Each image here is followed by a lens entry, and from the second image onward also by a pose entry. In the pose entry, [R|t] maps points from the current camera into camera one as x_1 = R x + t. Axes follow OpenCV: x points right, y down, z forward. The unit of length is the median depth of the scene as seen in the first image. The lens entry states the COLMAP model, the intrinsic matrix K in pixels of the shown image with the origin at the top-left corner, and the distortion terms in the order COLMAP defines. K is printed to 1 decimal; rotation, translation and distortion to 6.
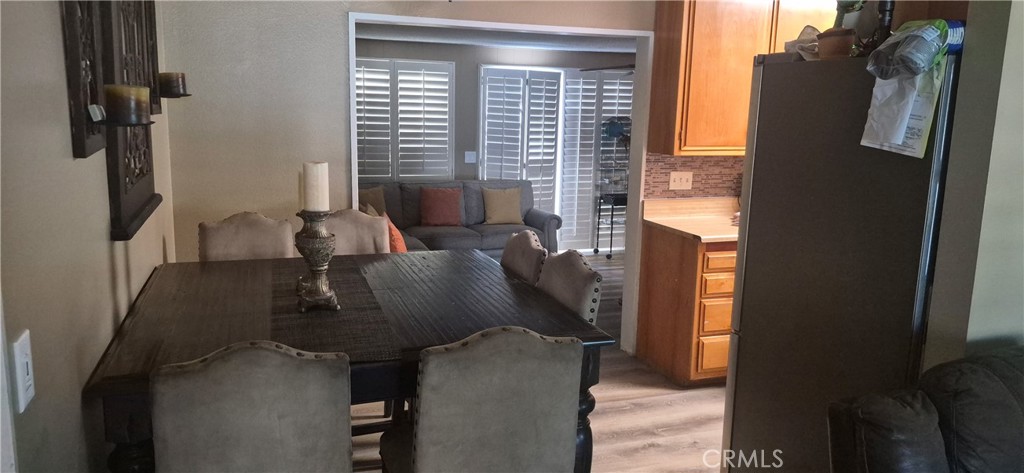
lens RADIAL K [[723.6, 0, 504.5], [0, 723.6, 240.4], [0, 0, 1]] dist [0.118607, -0.175670]
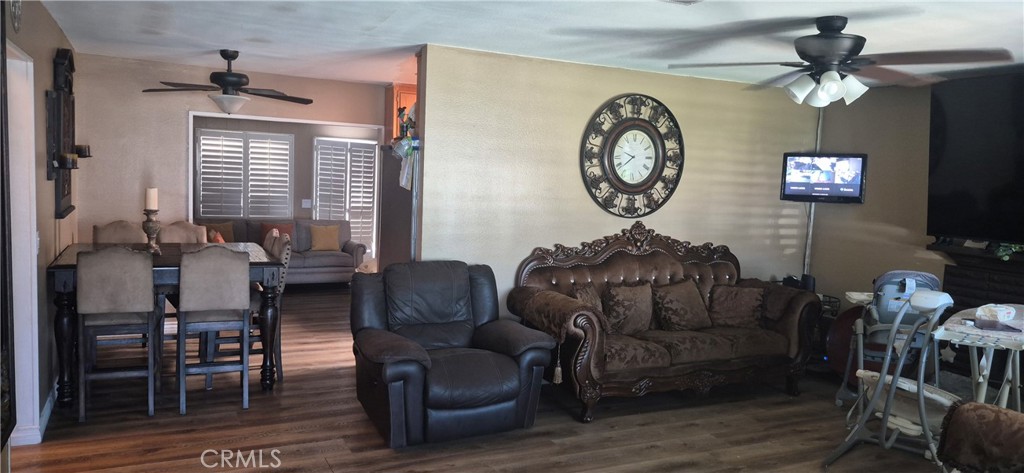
lens RADIAL K [[723.6, 0, 504.5], [0, 723.6, 240.4], [0, 0, 1]] dist [0.118607, -0.175670]
pose [[0.992345, 0.008304, 0.123220, 0.153233], [0.002310, 0.996314, -0.085751, 0.071197], [-0.123477, 0.085379, 0.988668, -0.384850]]
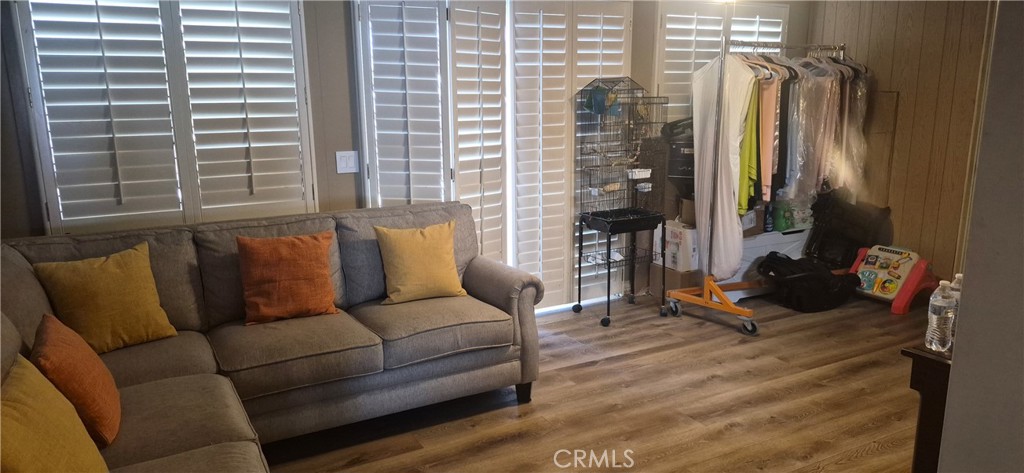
lens RADIAL K [[723.6, 0, 504.5], [0, 723.6, 240.4], [0, 0, 1]] dist [0.118607, -0.175670]
pose [[0.986558, -0.066751, 0.149153, -0.017447], [0.063085, 0.997581, 0.029179, -0.067350], [-0.150740, -0.019378, 0.988383, 0.463891]]
